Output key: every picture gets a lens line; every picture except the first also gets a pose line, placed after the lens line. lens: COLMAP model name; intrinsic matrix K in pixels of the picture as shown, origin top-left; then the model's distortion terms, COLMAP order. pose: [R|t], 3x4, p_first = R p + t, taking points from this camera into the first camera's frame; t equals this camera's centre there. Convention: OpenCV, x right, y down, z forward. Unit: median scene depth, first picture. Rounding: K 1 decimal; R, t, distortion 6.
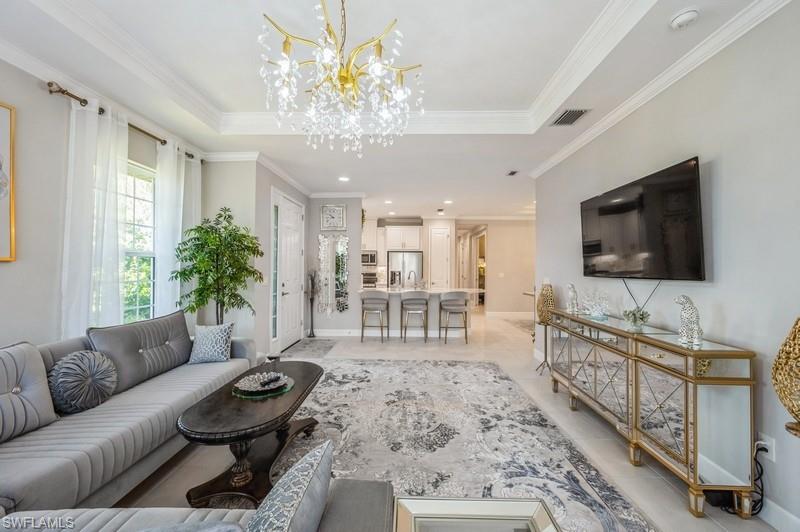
lens RADIAL K [[315.9, 0, 402.4], [0, 315.9, 262.2], [0, 0, 1]] dist [0.003553, -0.000198]
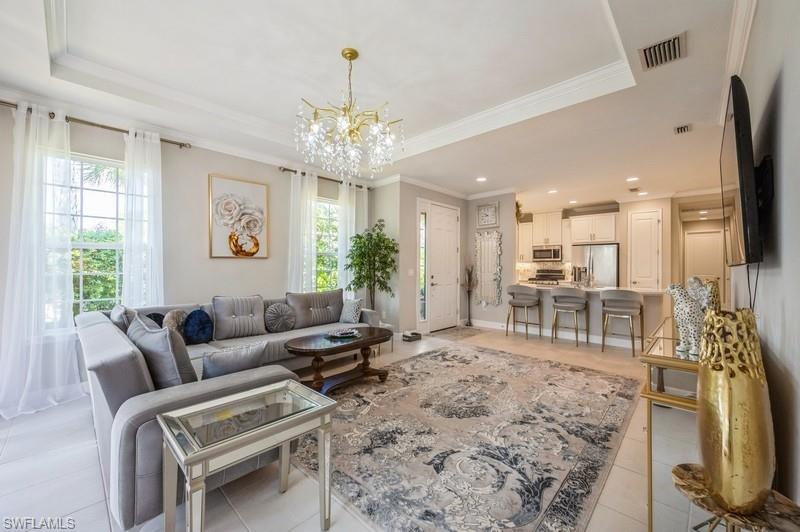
lens RADIAL K [[315.9, 0, 400.2], [0, 315.9, 264.8], [0, 0, 1]] dist [0.003553, -0.000198]
pose [[0.745205, -0.006387, -0.666805, 0.452571], [0.014584, 0.999871, 0.006721, 0.019851], [0.666676, -0.014733, 0.745202, 0.022313]]
